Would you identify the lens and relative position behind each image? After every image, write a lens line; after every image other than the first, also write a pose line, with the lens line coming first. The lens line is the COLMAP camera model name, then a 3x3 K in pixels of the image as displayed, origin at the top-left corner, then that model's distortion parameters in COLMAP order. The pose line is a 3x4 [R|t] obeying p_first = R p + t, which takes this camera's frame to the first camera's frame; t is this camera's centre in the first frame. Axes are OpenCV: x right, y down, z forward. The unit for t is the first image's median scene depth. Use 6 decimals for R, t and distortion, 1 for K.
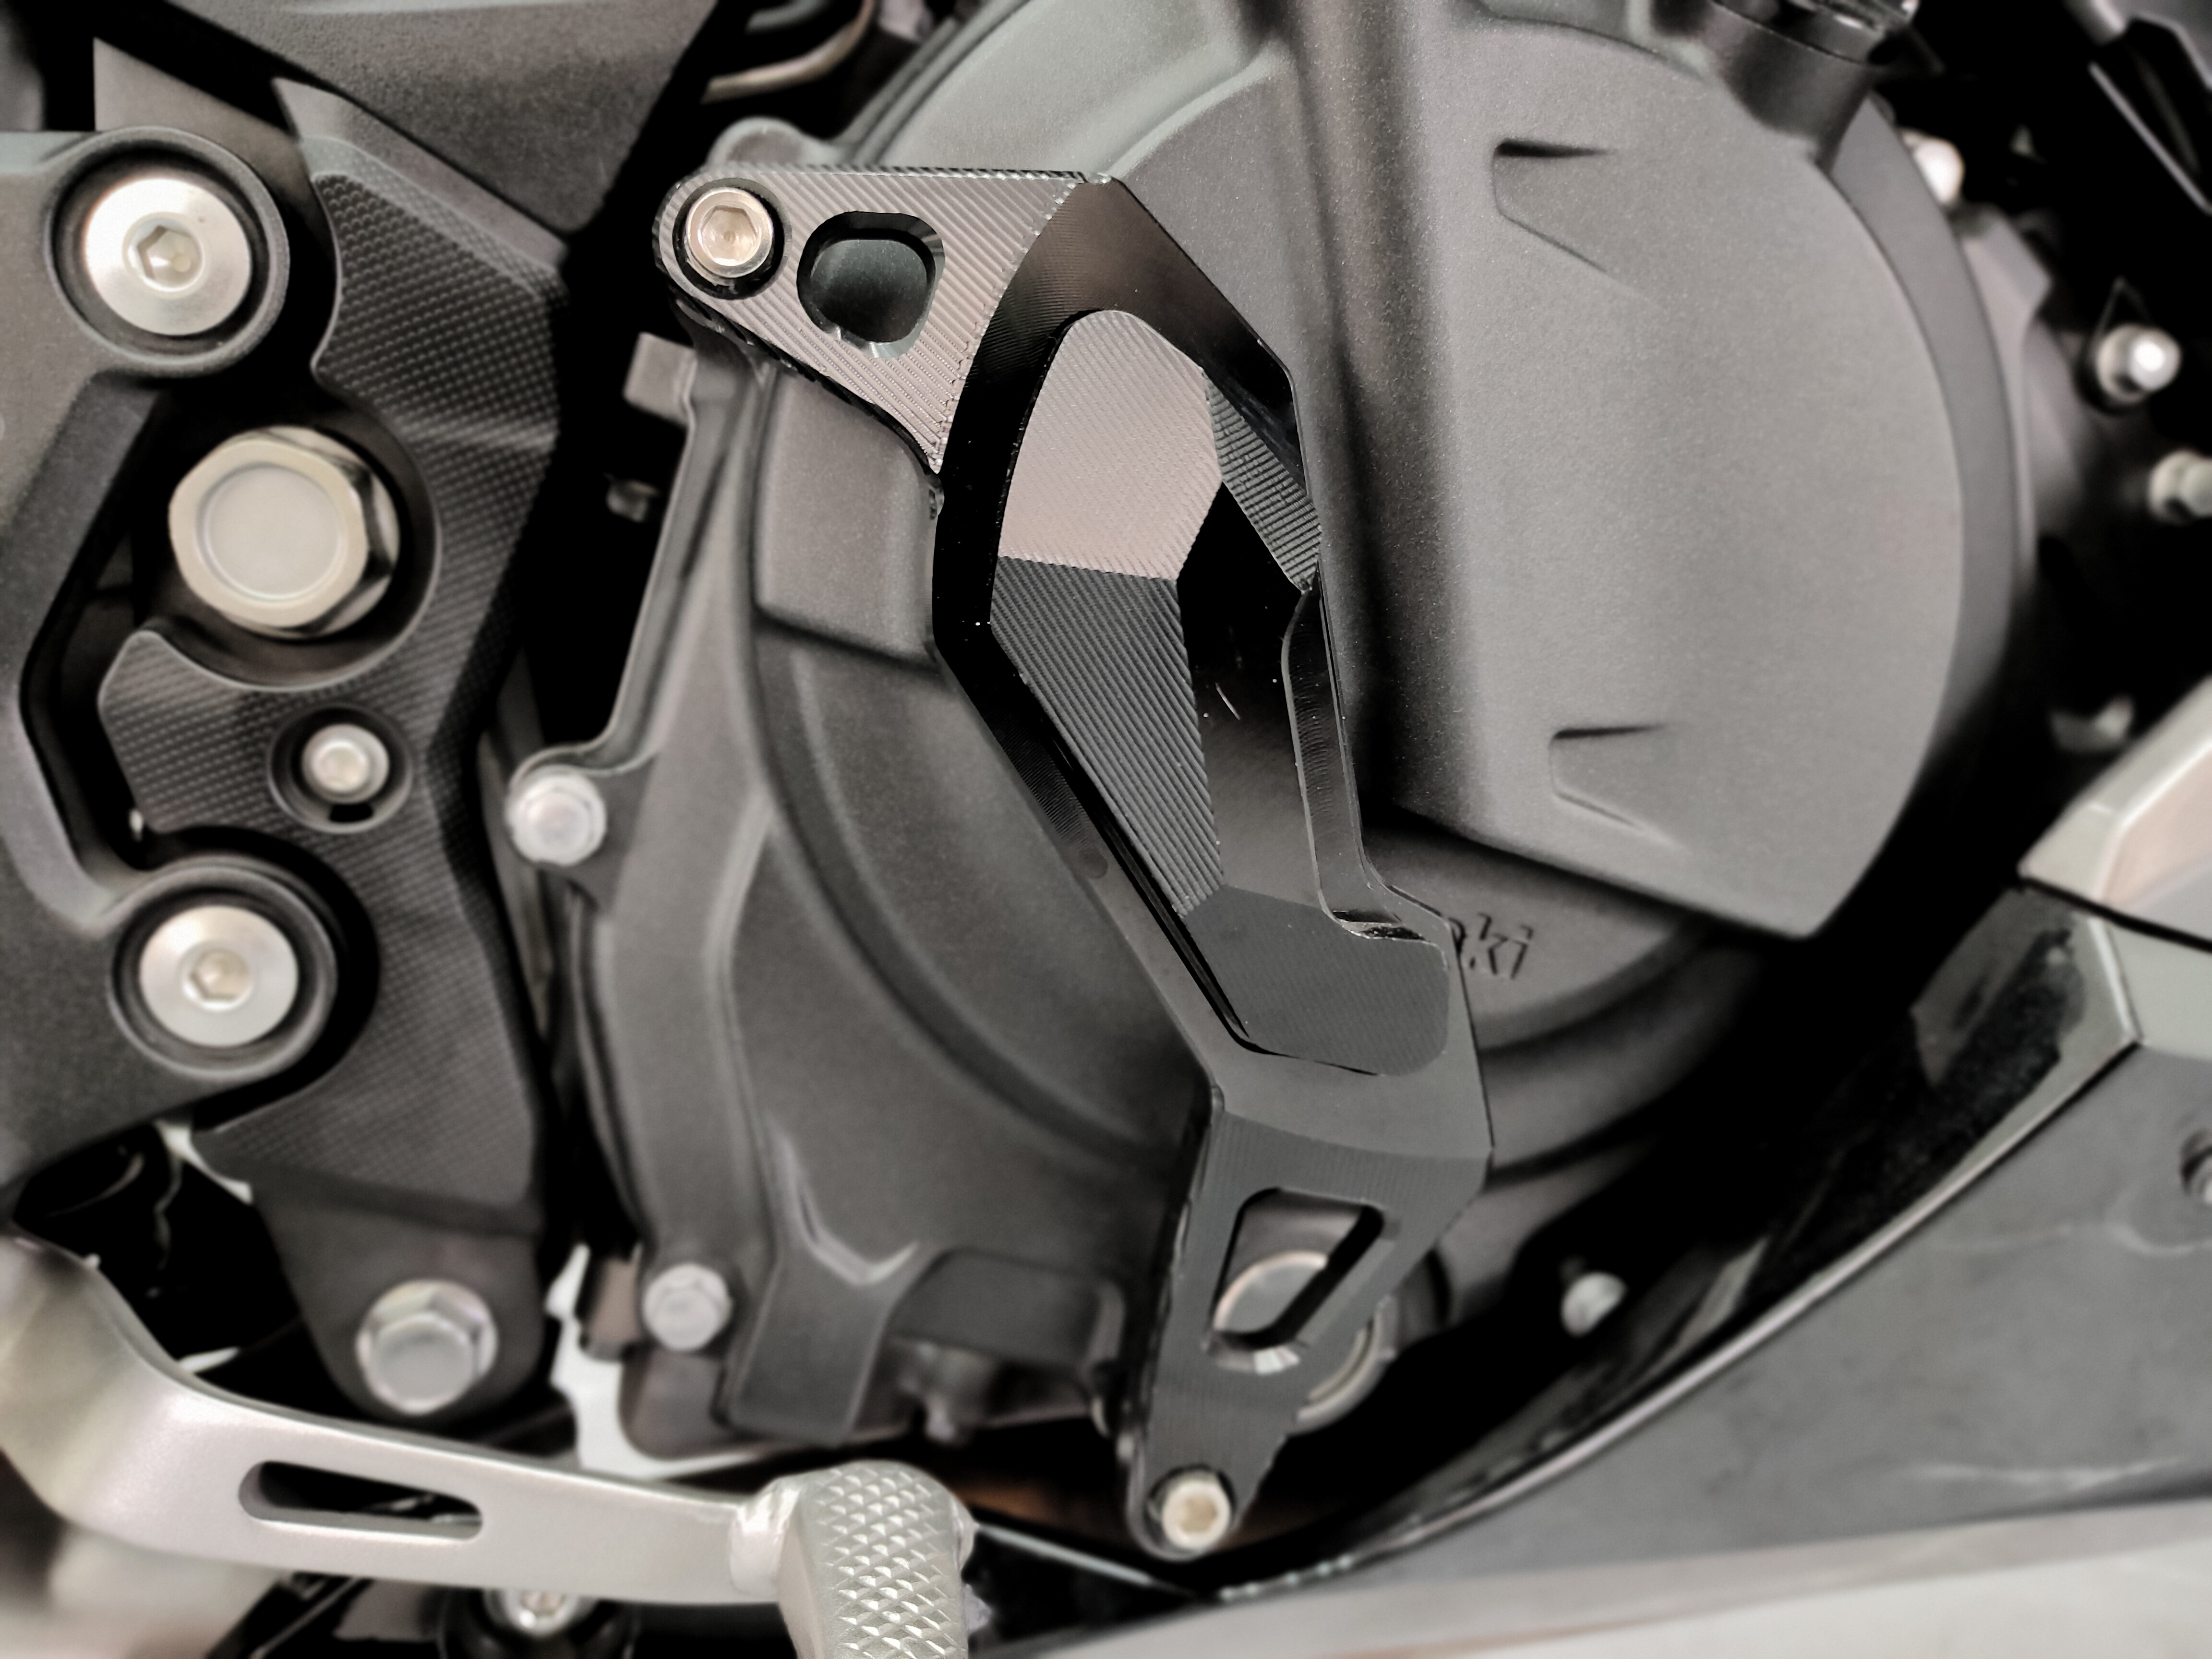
lens RADIAL K [[1736.0, 0, 1106.0], [0, 1736.0, 829.5], [0, 0, 1]] dist [-0.012959, -0.005061]
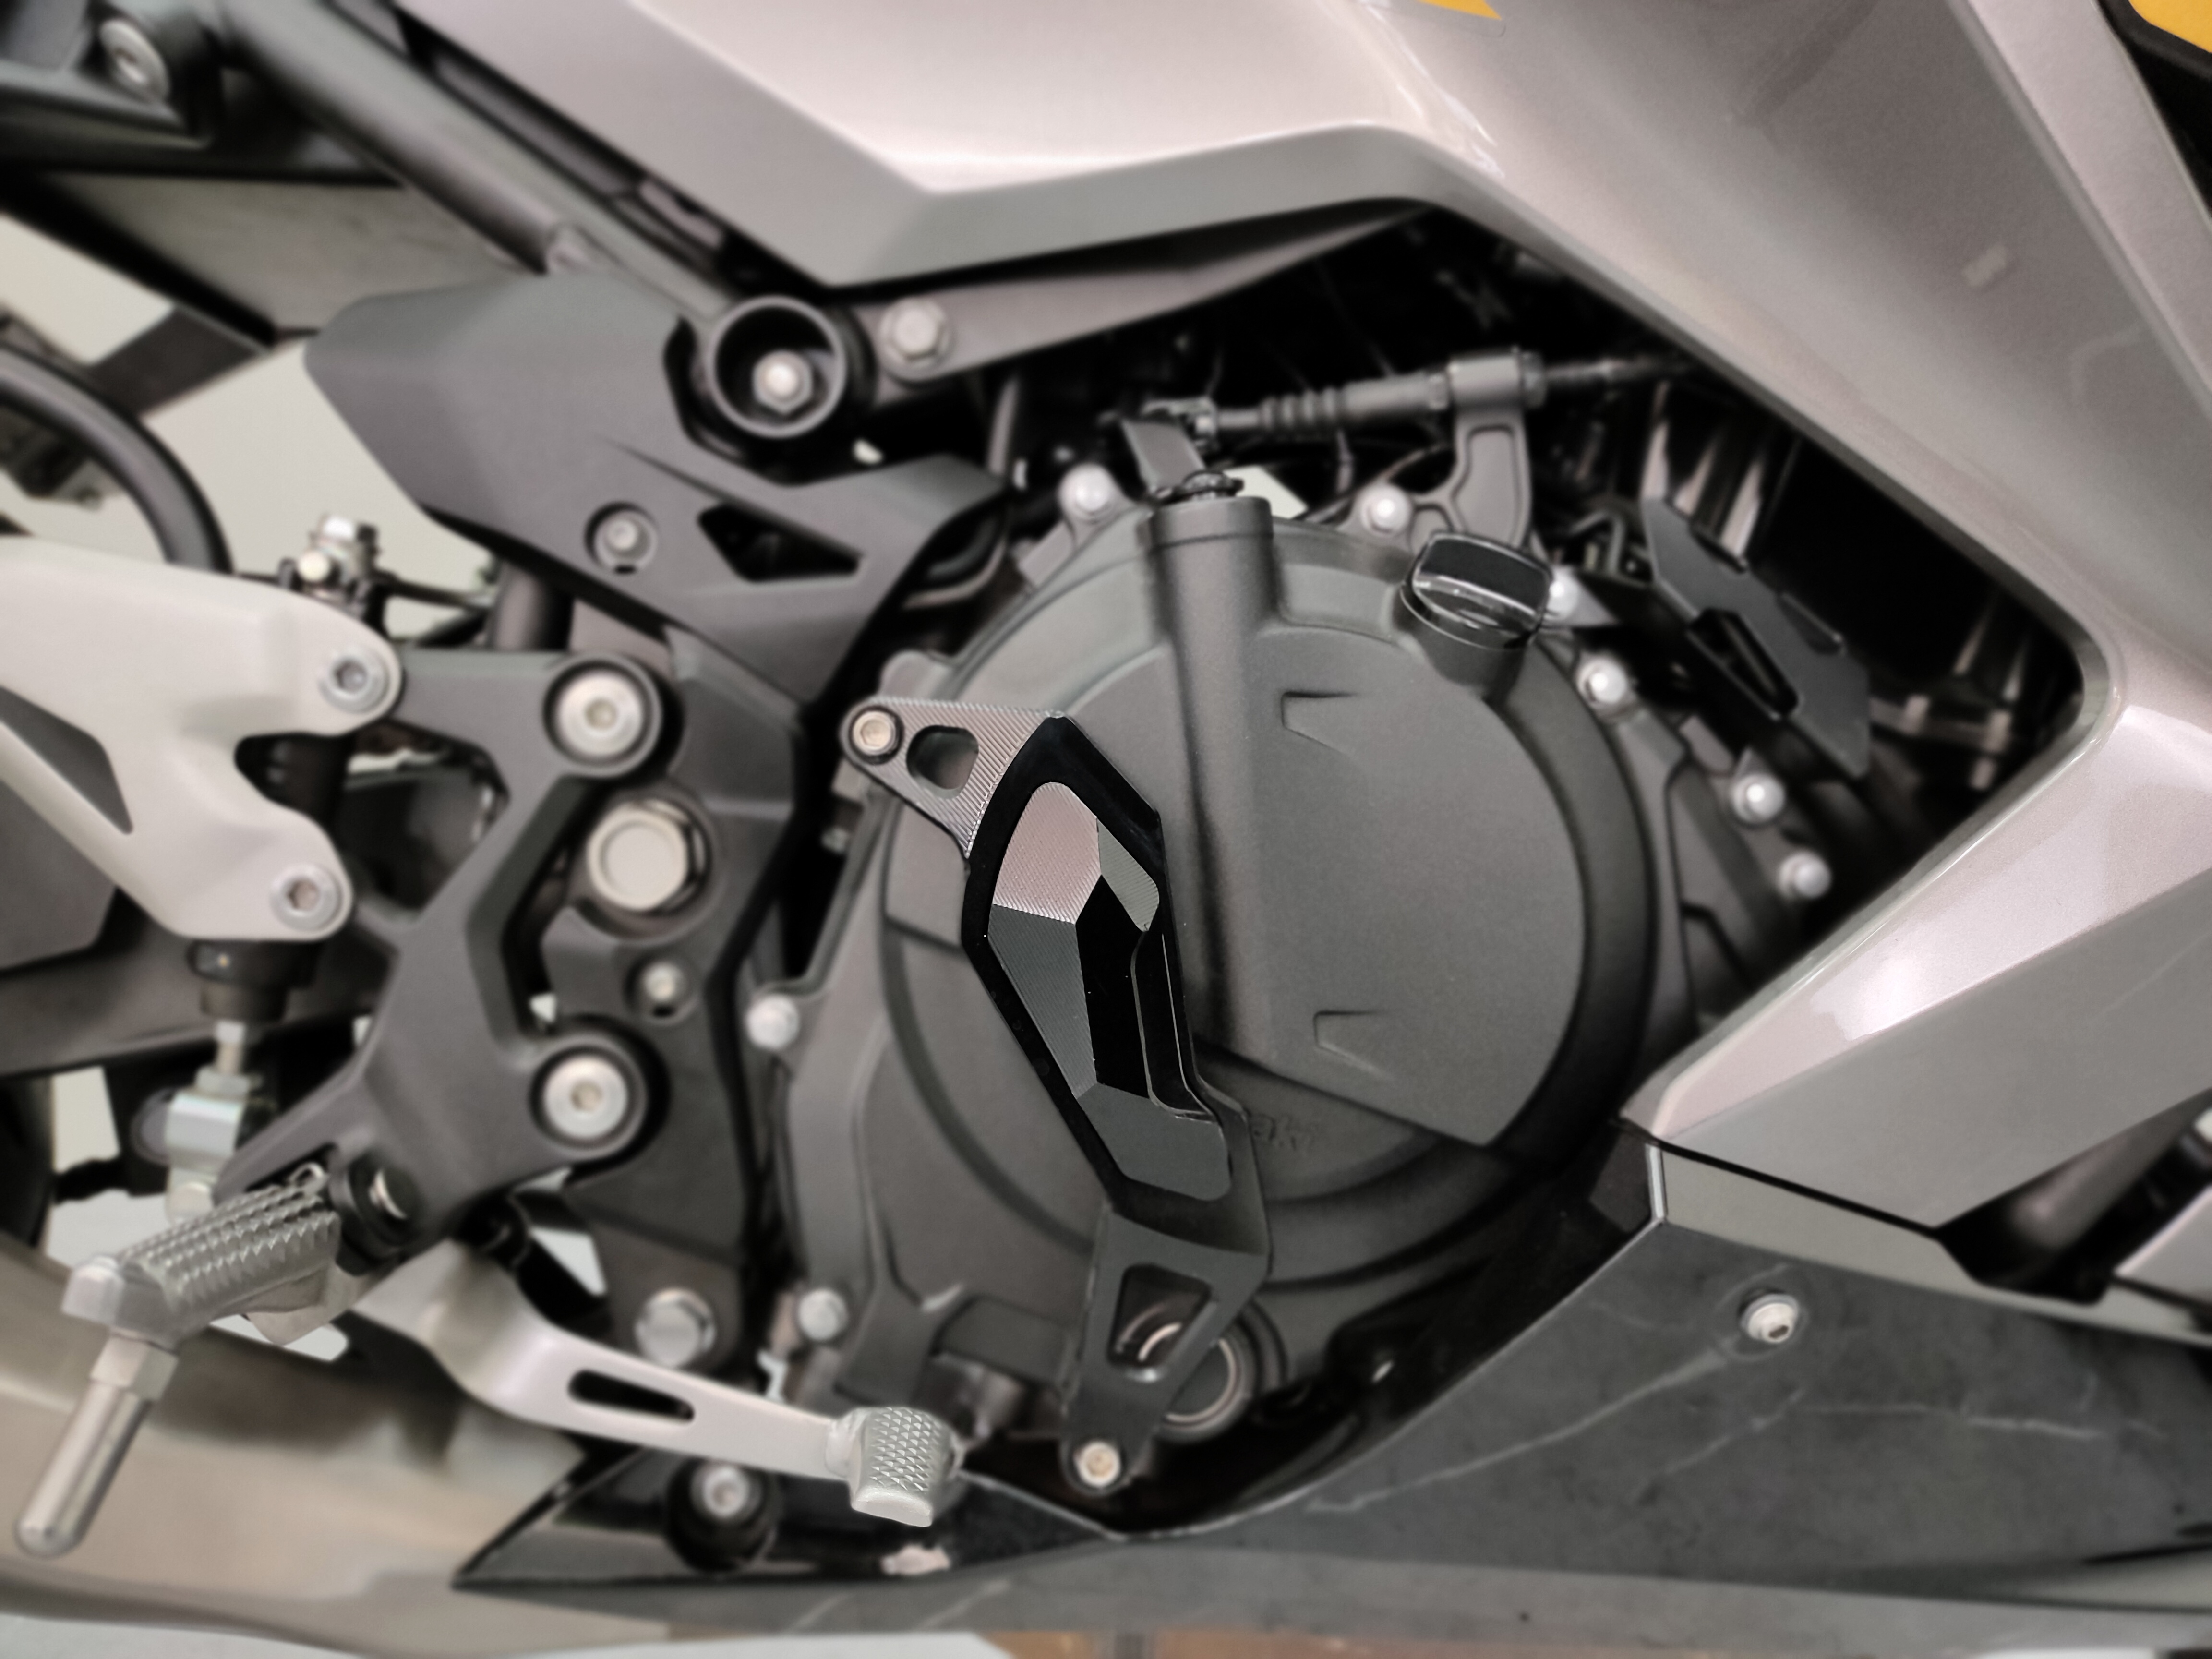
lens RADIAL K [[1740.2, 0, 1087.8], [0, 1740.2, 828.0], [0, 0, 1]] dist [0.023095, -0.013317]
pose [[0.984736, 0.047393, -0.167480, 0.307492], [-0.067743, 0.990704, -0.117967, -0.016286], [0.160333, 0.127512, 0.978792, -0.764440]]
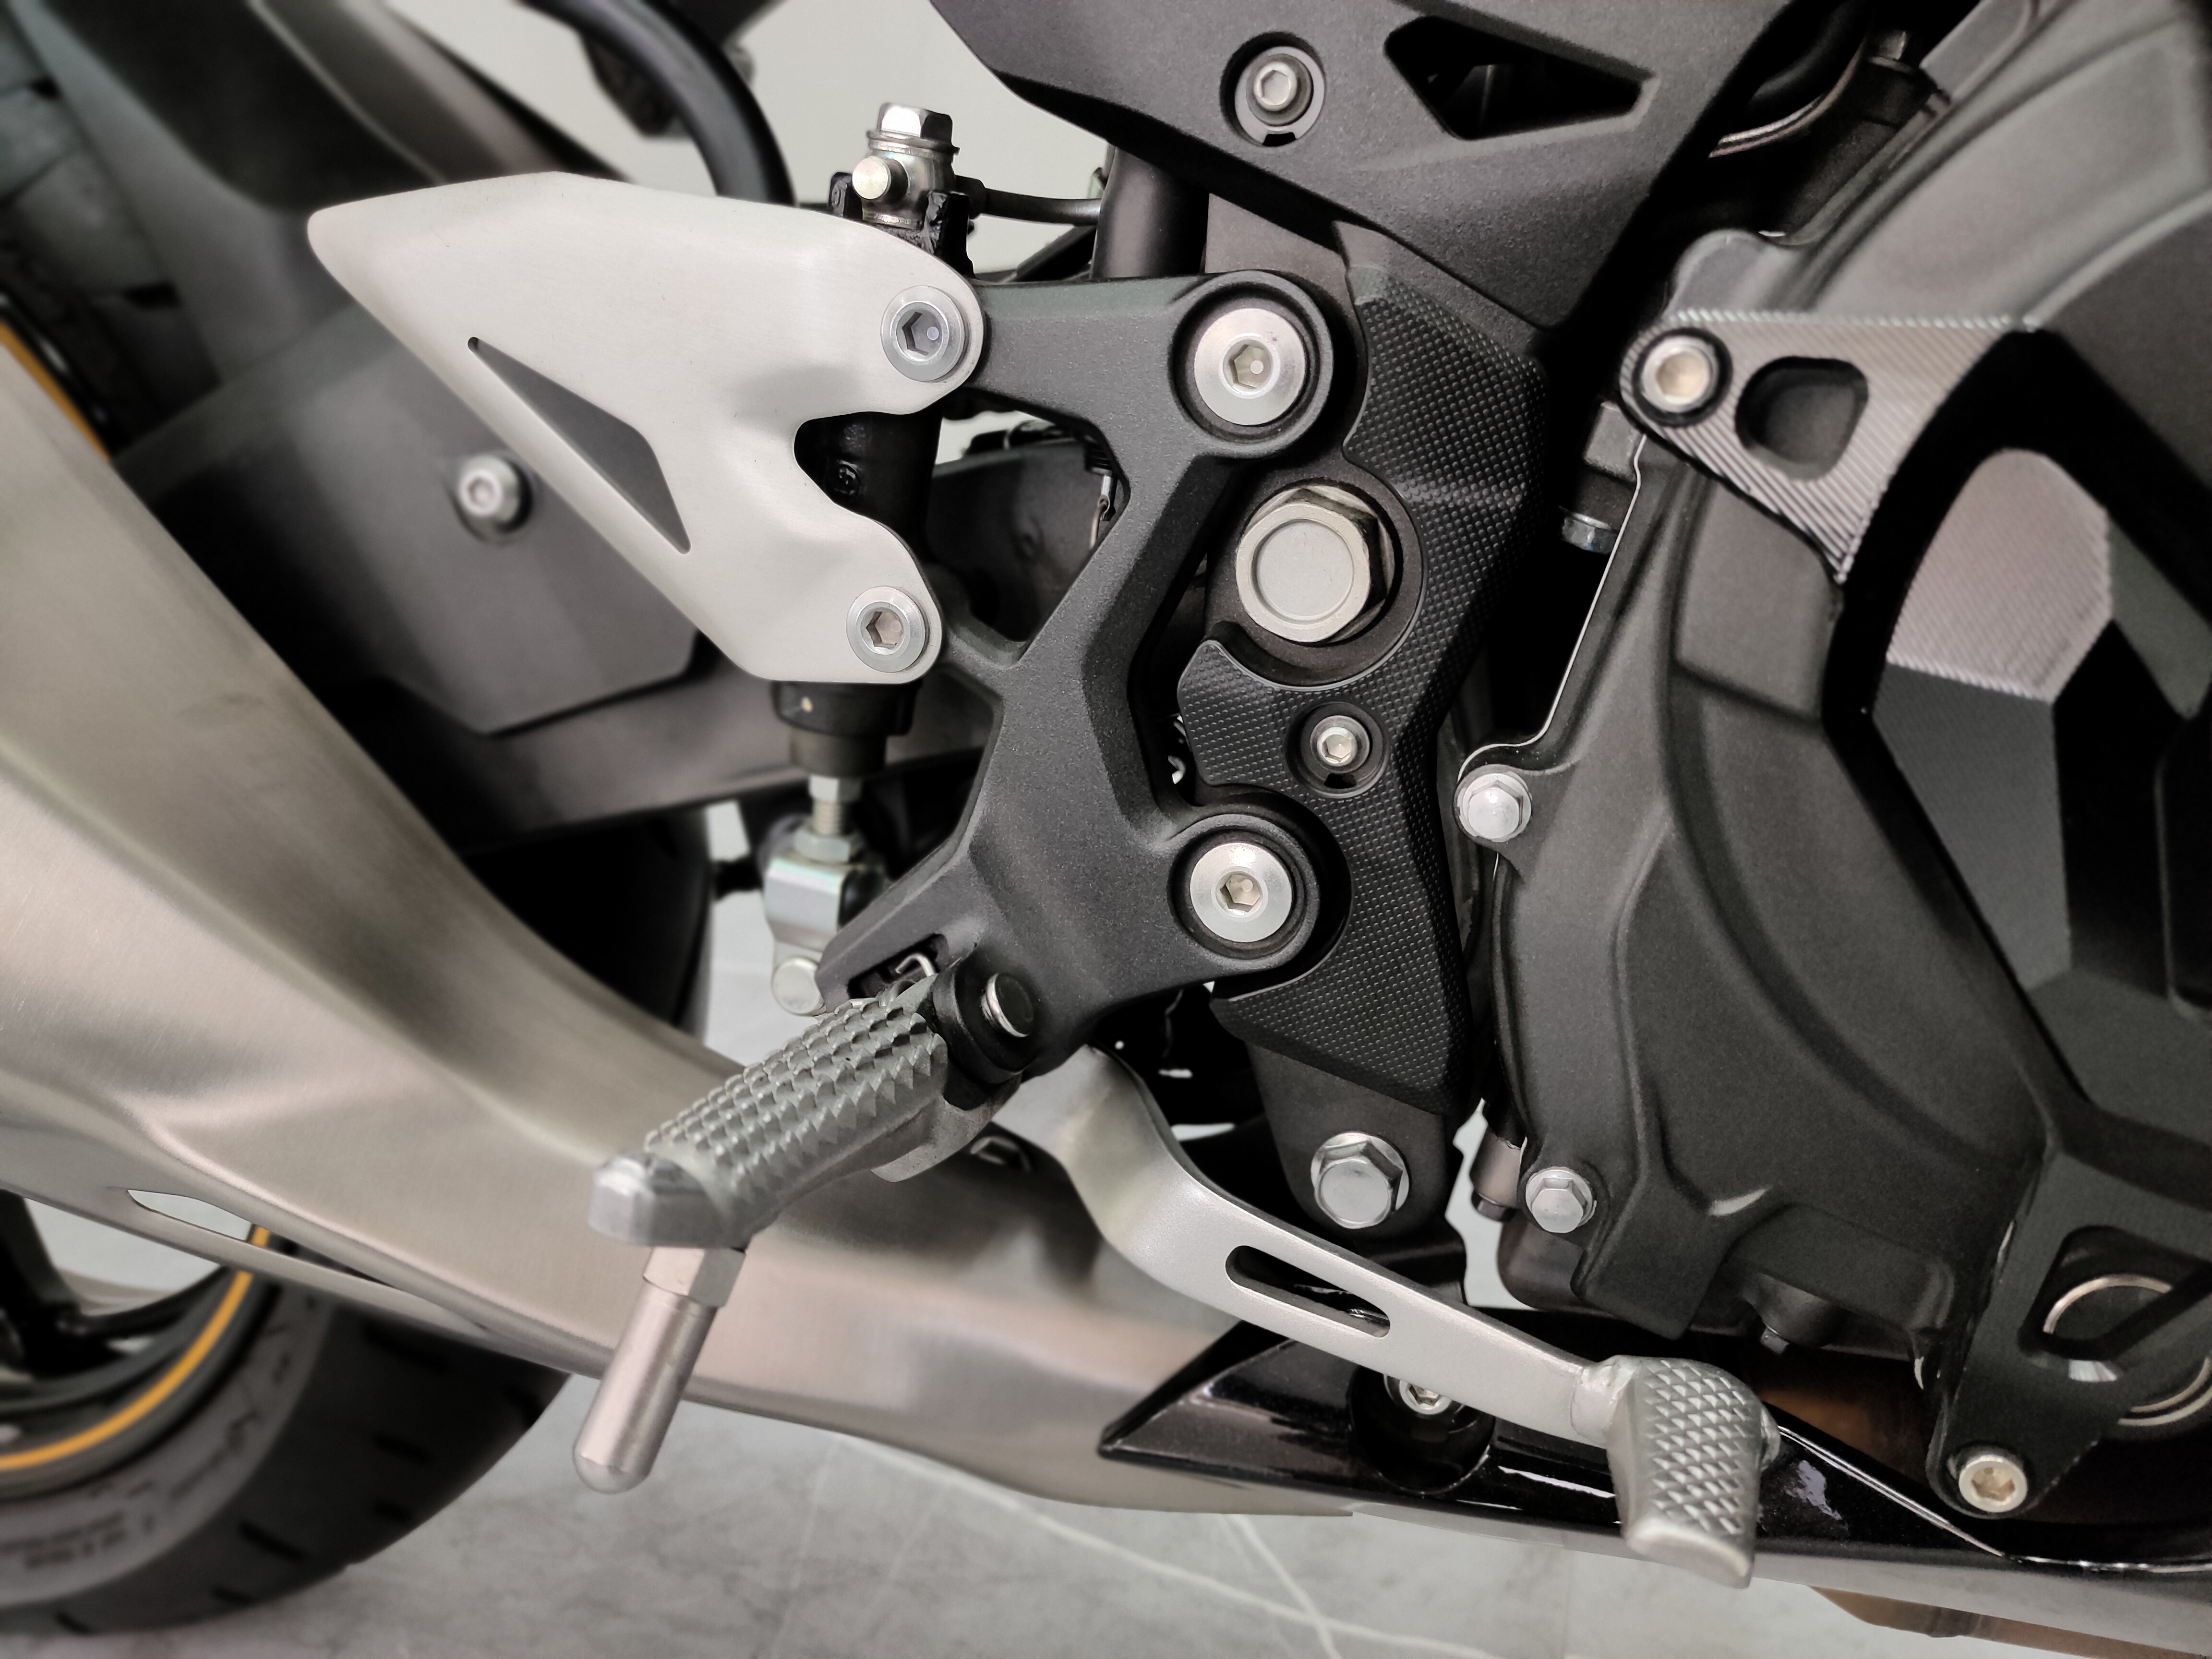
lens RADIAL K [[1740.2, 0, 1087.8], [0, 1740.2, 828.0], [0, 0, 1]] dist [0.023095, -0.013317]
pose [[0.860134, 0.119782, -0.495804, 0.060409], [-0.065823, 0.989974, 0.124978, -0.132809], [0.505803, -0.074863, 0.859395, -0.244730]]
